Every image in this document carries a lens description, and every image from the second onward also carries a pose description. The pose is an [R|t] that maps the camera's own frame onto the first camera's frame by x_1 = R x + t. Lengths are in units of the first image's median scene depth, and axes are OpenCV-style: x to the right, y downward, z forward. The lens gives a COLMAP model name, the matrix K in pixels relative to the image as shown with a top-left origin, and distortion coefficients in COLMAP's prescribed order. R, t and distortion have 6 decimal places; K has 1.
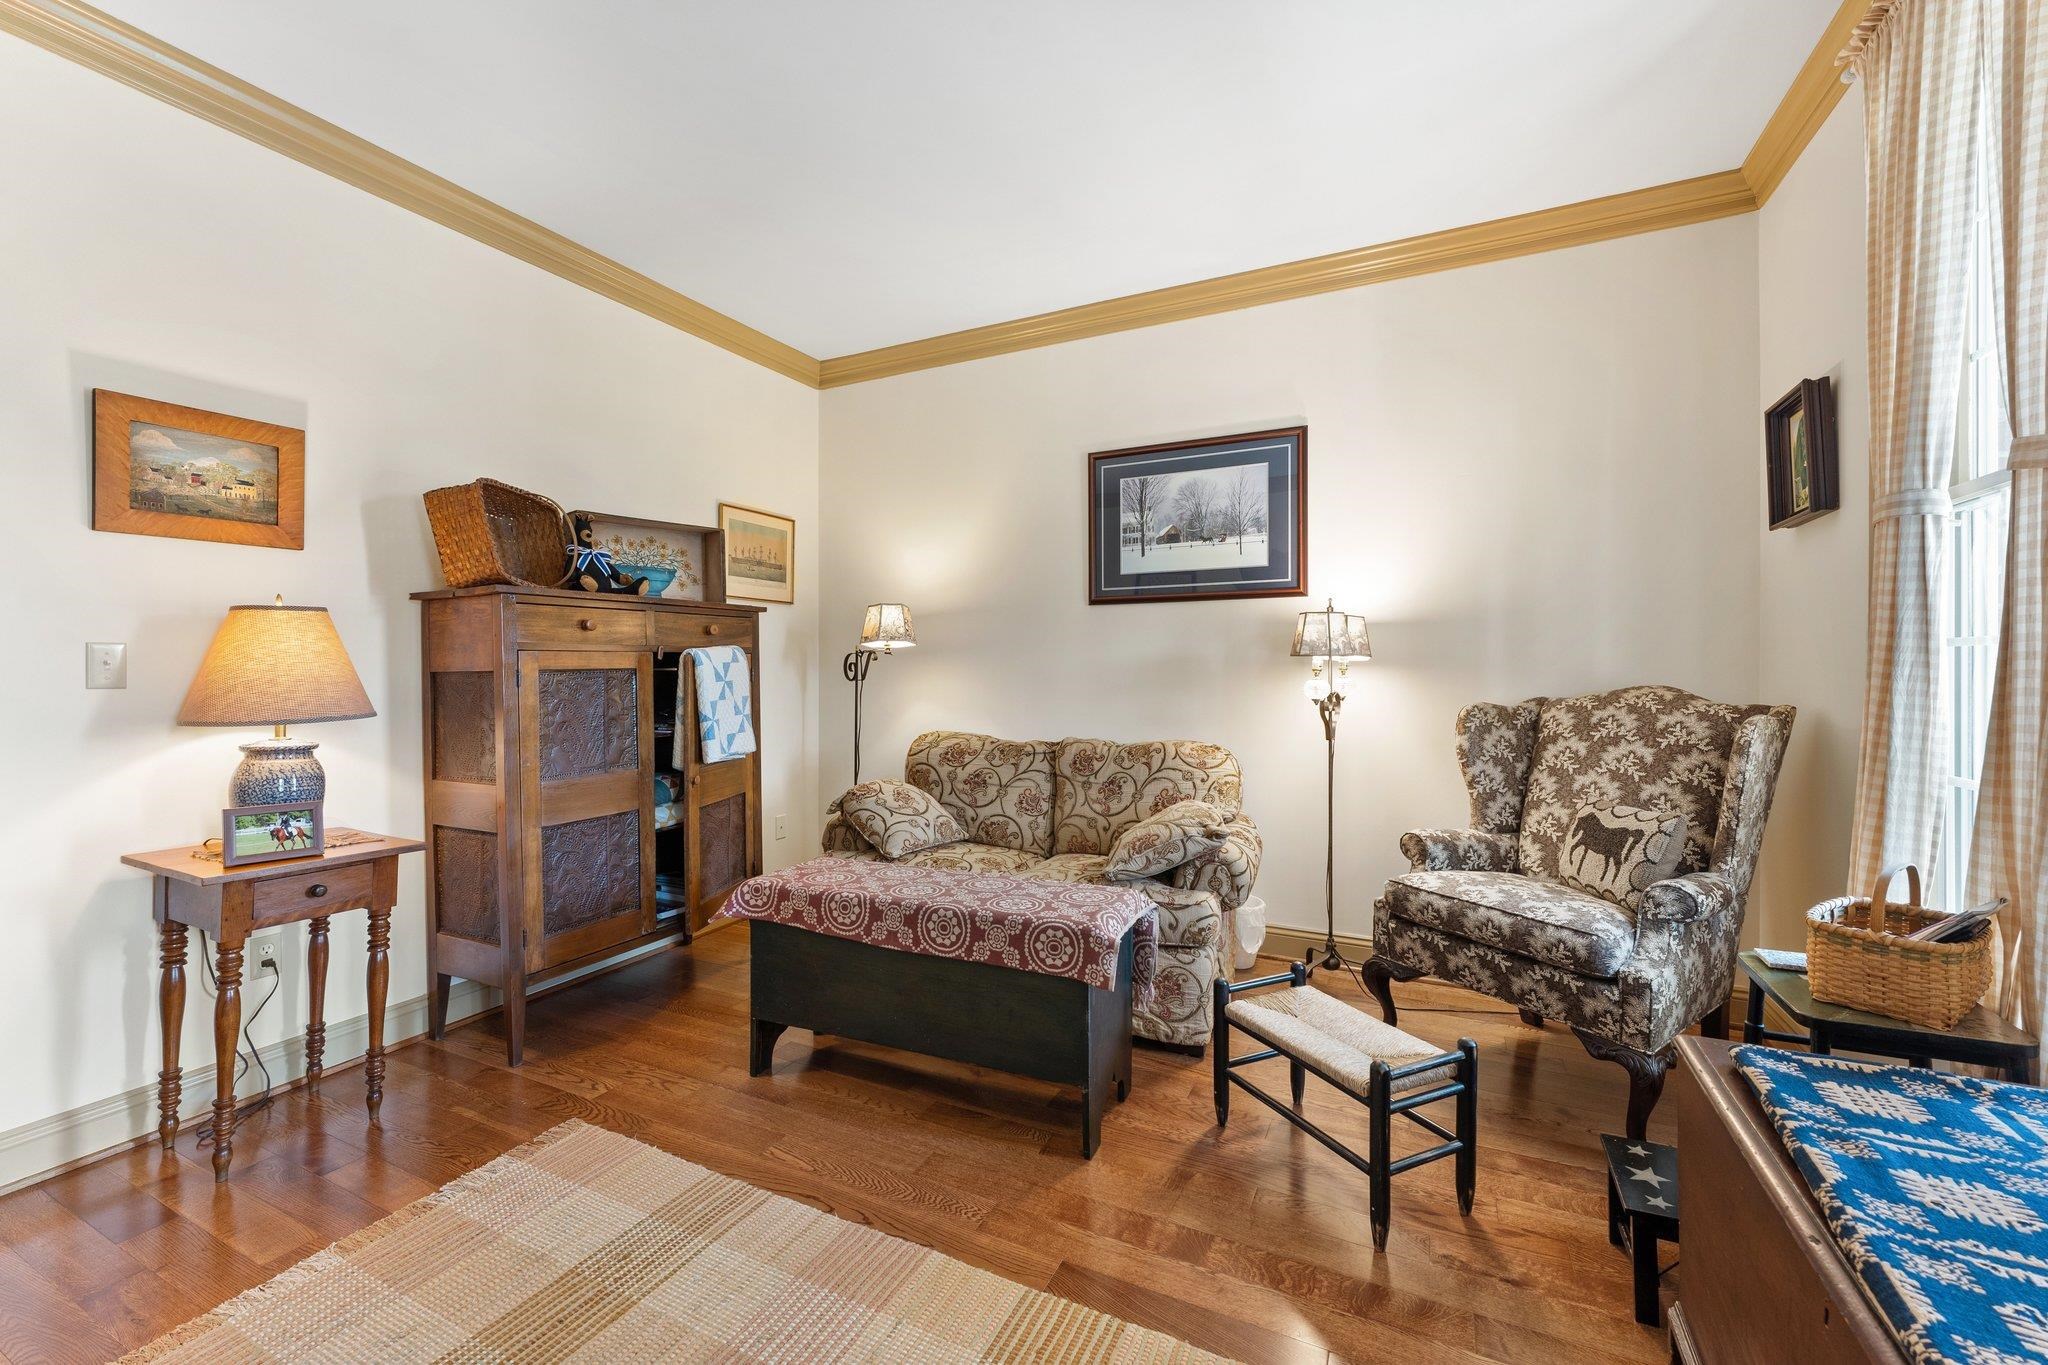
lens RADIAL K [[842.0, 0, 1014.6], [0, 842.0, 669.7], [0, 0, 1]] dist [0.001602, 0.000006]
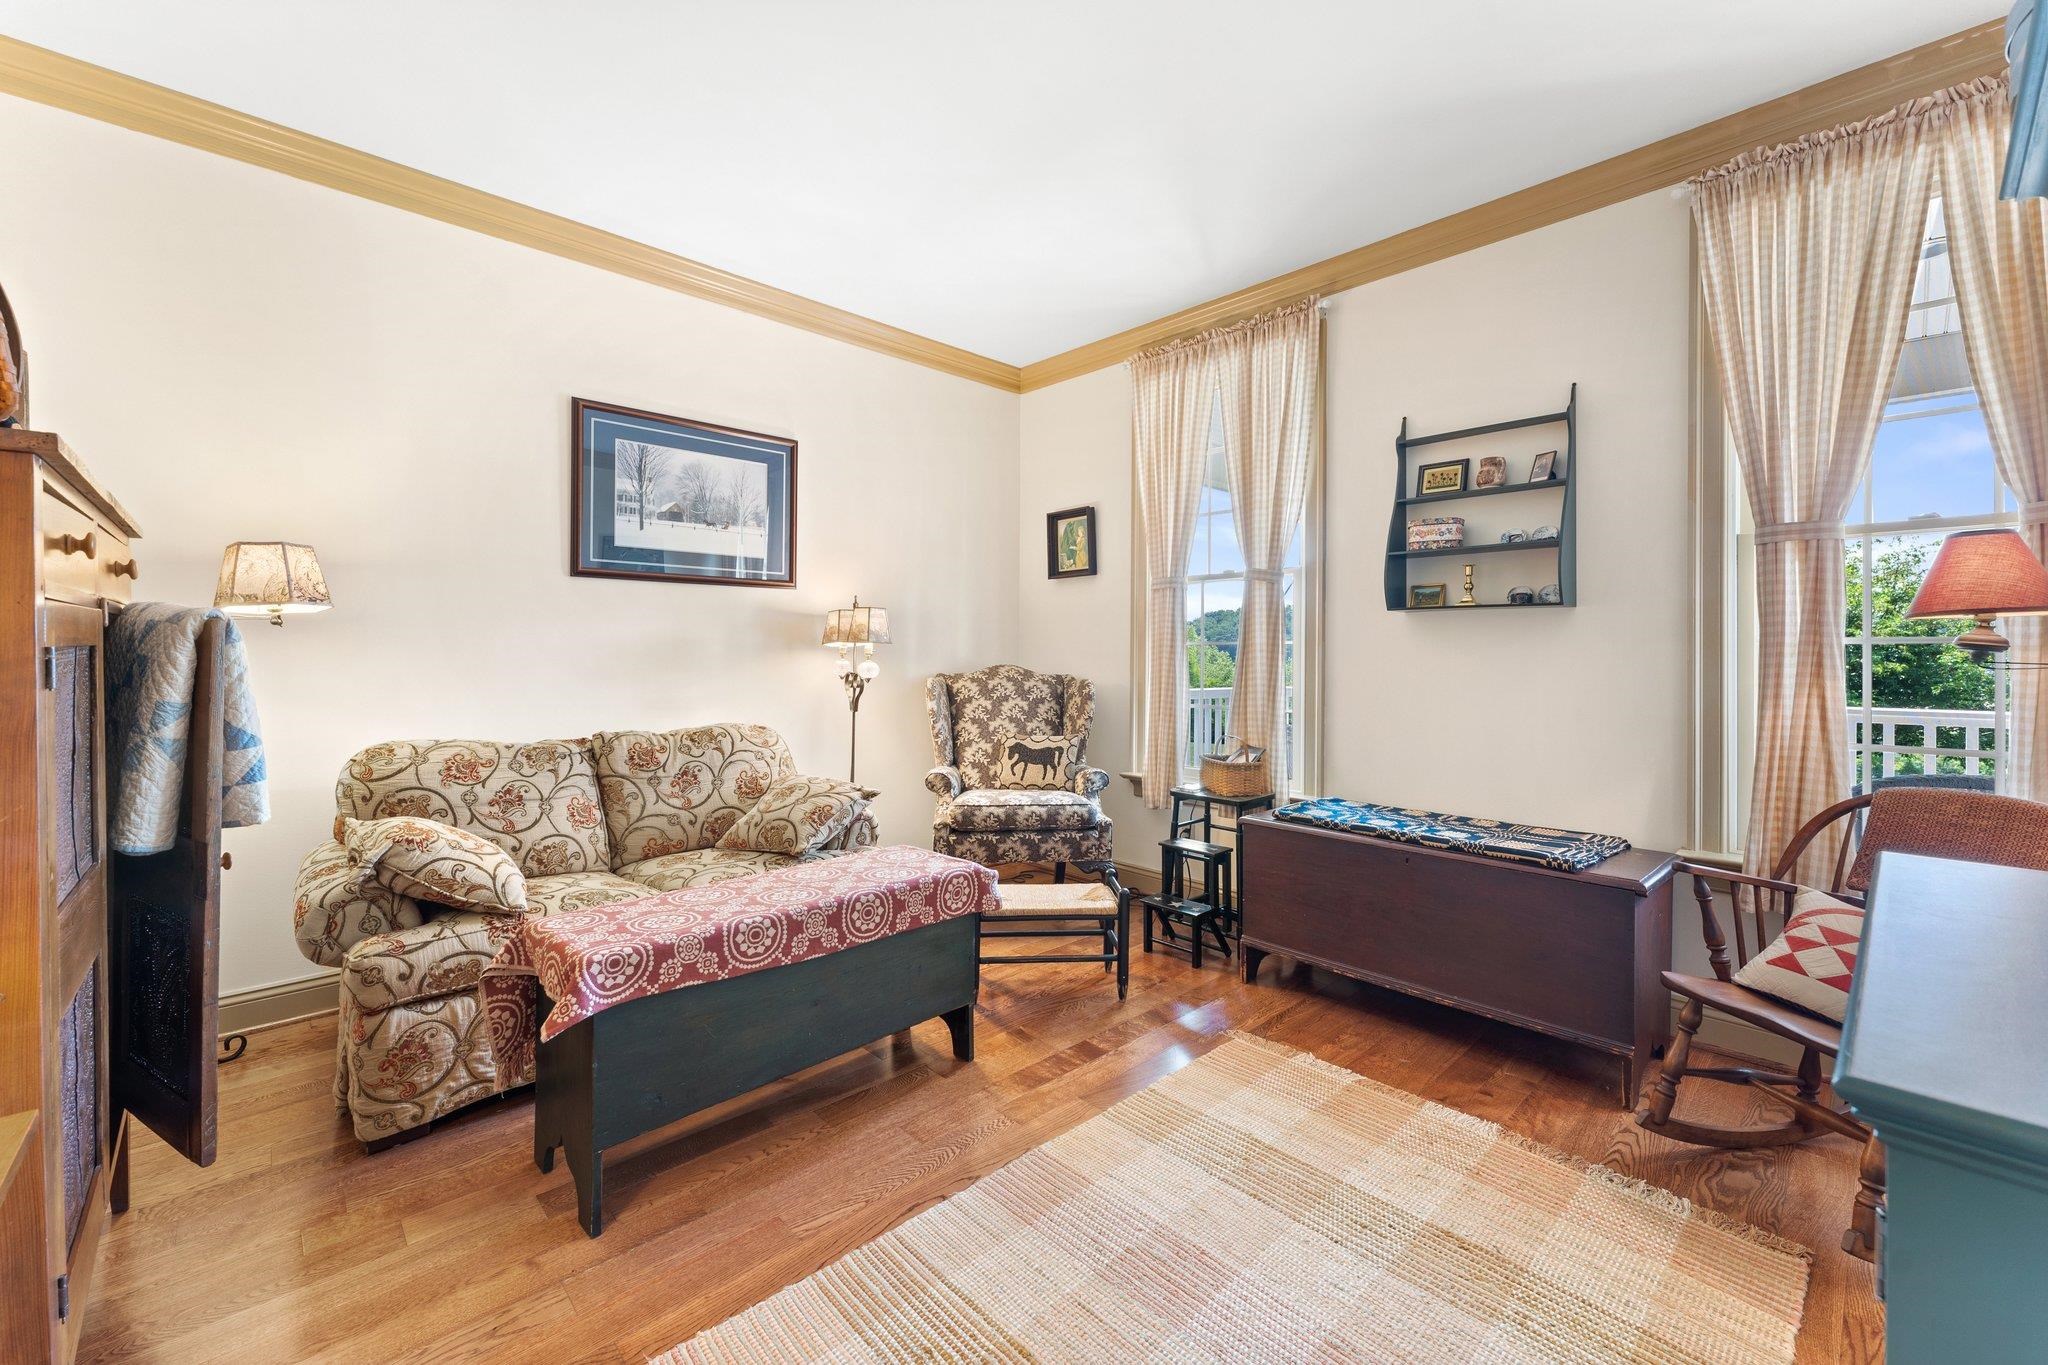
lens RADIAL K [[845.4, 0, 1026.8], [0, 845.4, 650.0], [0, 0, 1]] dist [0.001104, 0.000049]
pose [[0.333027, 0.007929, 0.942884, -0.654727], [-0.006443, 0.999960, -0.006133, 0.000038], [-0.942895, -0.004033, 0.333065, 0.332064]]
